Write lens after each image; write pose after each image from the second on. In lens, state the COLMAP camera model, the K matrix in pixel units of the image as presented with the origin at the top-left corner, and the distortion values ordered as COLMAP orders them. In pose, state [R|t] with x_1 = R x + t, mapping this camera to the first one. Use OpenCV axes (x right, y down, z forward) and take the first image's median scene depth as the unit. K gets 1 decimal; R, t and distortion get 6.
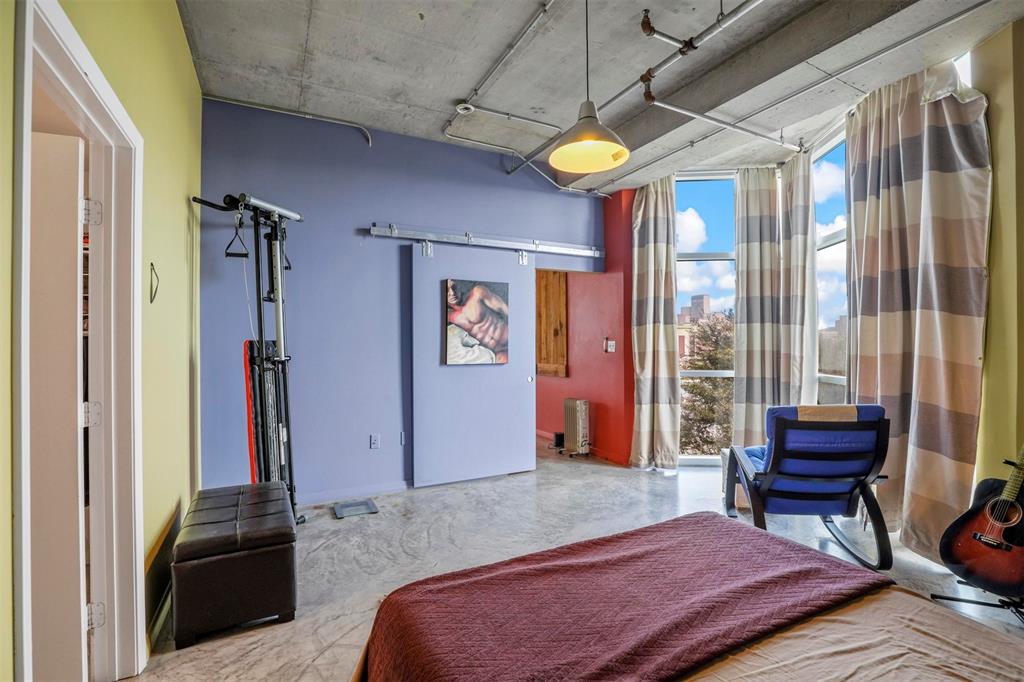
lens RADIAL K [[466.6, 0, 513.1], [0, 466.6, 338.5], [0, 0, 1]] dist [-0.041175, 0.006347]
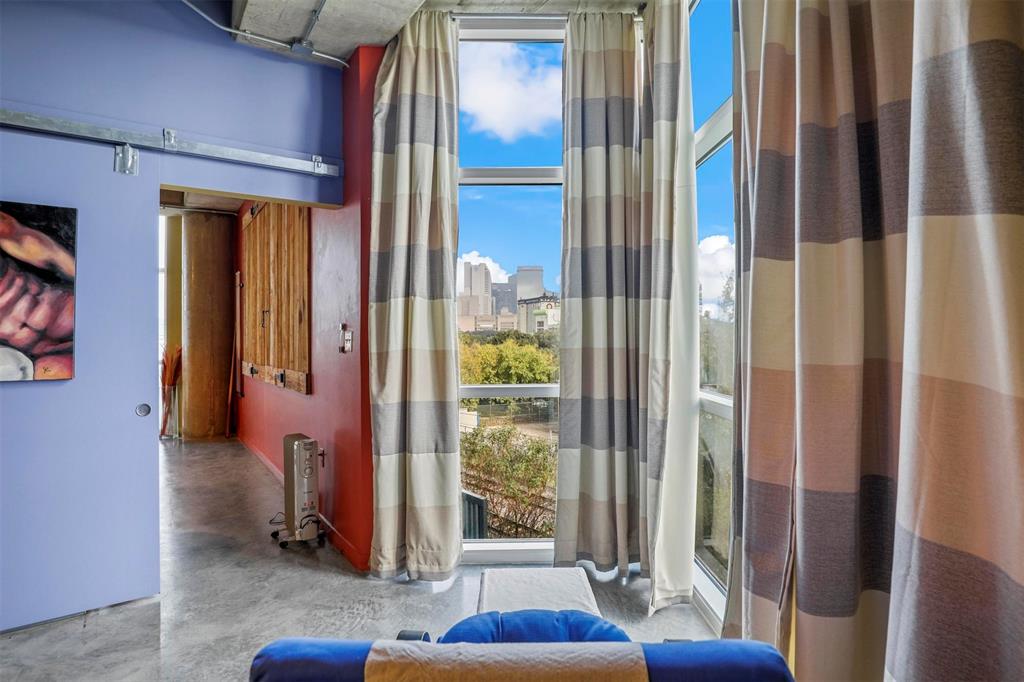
lens RADIAL K [[526.7, 0, 510.8], [0, 526.7, 321.2], [0, 0, 1]] dist [-0.020443, -0.000346]
pose [[0.990823, 0.000392, 0.135162, 0.344682], [0.001827, 0.999866, -0.016289, 0.004535], [-0.135150, 0.016386, 0.990690, 0.411107]]
